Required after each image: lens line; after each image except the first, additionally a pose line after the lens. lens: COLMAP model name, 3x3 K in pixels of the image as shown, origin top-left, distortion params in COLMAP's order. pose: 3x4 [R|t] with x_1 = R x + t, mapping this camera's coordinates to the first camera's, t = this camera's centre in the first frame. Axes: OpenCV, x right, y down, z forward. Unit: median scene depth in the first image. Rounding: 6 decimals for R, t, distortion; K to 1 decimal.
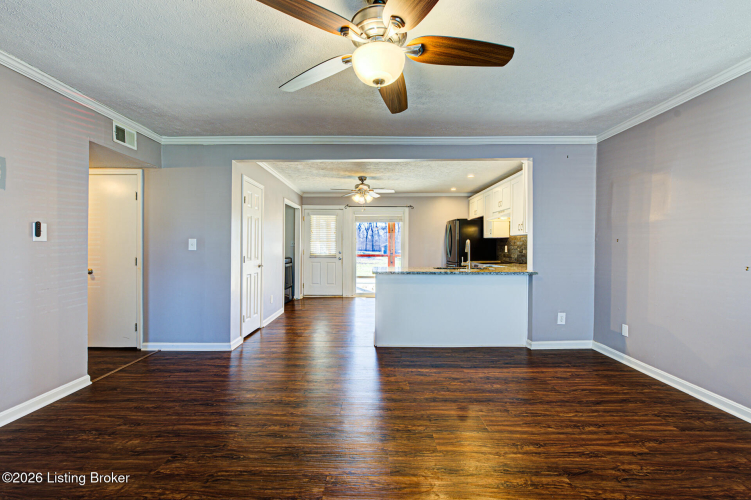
lens RADIAL K [[305.6, 0, 372.5], [0, 305.6, 250.5], [0, 0, 1]] dist [-0.006496, 0.001202]
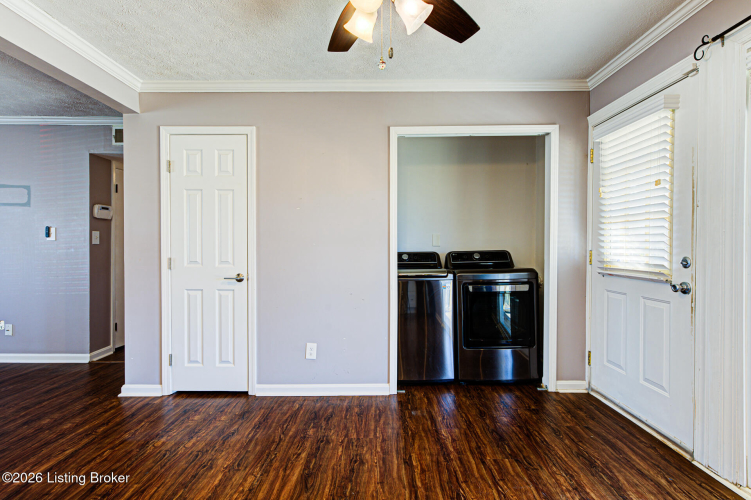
lens RADIAL K [[355.1, 0, 374.1], [0, 355.1, 249.6], [0, 0, 1]] dist [0.019522, 0.000363]
pose [[-0.000559, 0.002804, -0.999996, 0.331440], [-0.007904, 0.999965, 0.002808, -0.004488], [0.999969, 0.007906, -0.000537, 1.562658]]
